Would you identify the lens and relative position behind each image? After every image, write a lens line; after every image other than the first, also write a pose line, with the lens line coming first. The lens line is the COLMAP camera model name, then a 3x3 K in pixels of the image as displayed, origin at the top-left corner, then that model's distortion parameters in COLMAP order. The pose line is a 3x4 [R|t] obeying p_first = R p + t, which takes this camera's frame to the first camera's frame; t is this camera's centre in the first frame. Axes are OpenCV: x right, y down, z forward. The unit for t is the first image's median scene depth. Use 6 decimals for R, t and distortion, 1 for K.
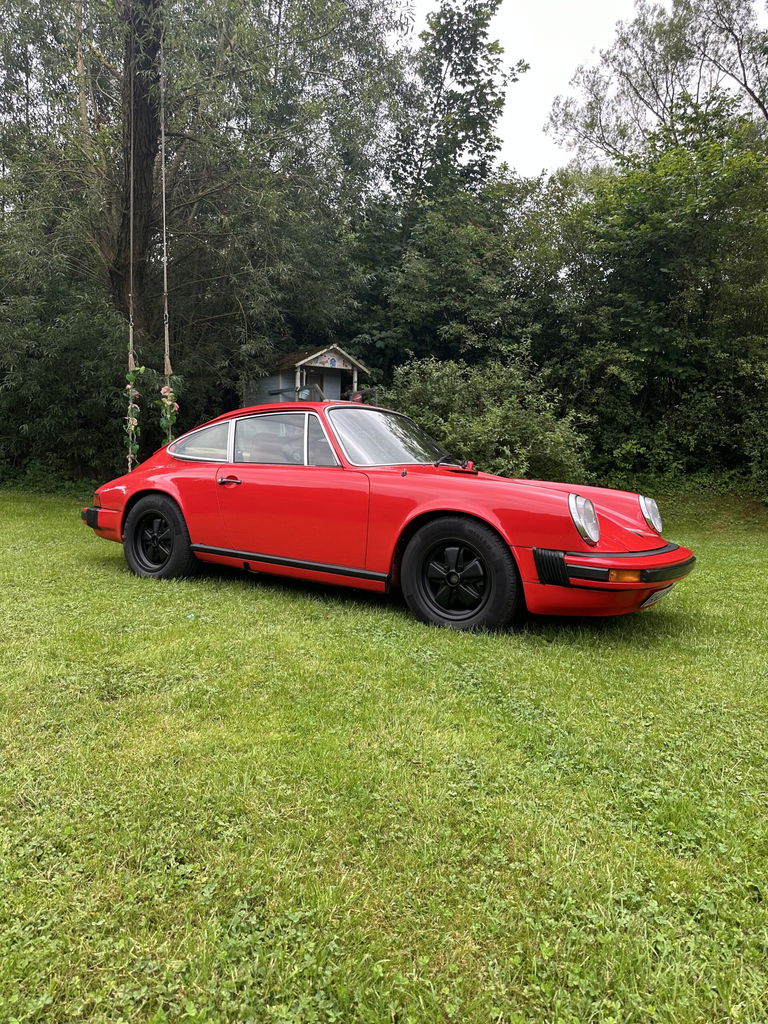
lens RADIAL K [[697.0, 0, 384.0], [0, 697.0, 512.0], [0, 0, 1]] dist [0.110040, -0.096621]
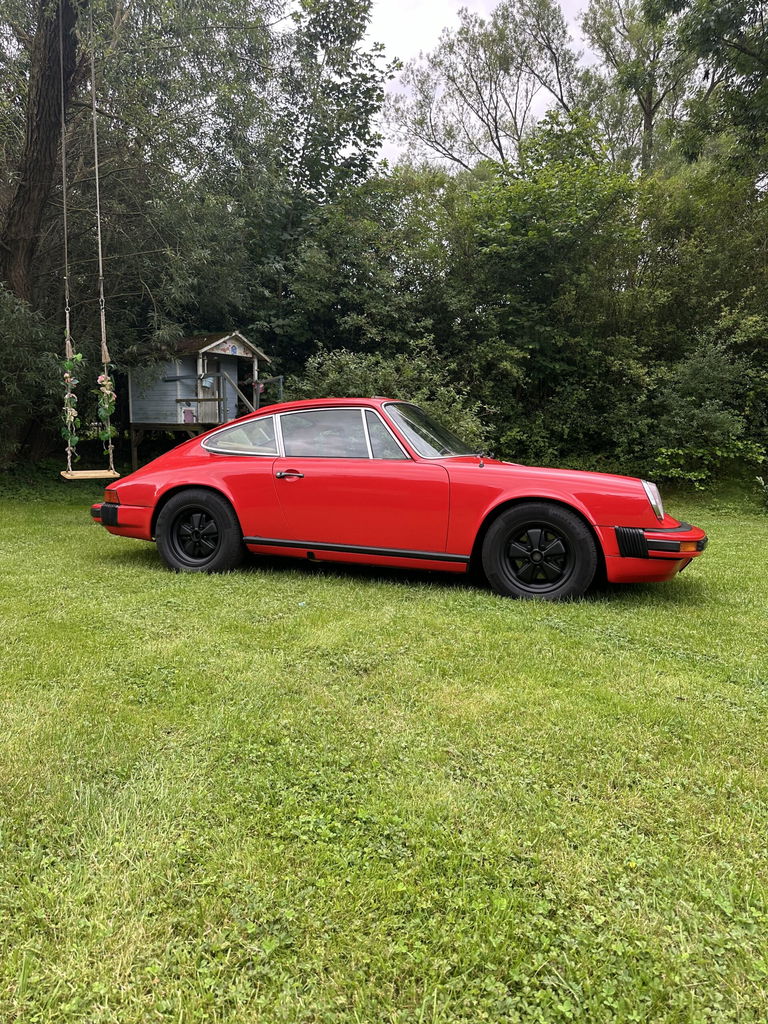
lens RADIAL K [[697.0, 0, 384.0], [0, 697.0, 512.0], [0, 0, 1]] dist [0.110040, -0.096621]
pose [[0.970884, -0.033330, 0.237221, -0.126991], [0.028626, 0.999320, 0.023247, -0.003419], [-0.237834, -0.015780, 0.971178, -0.015093]]
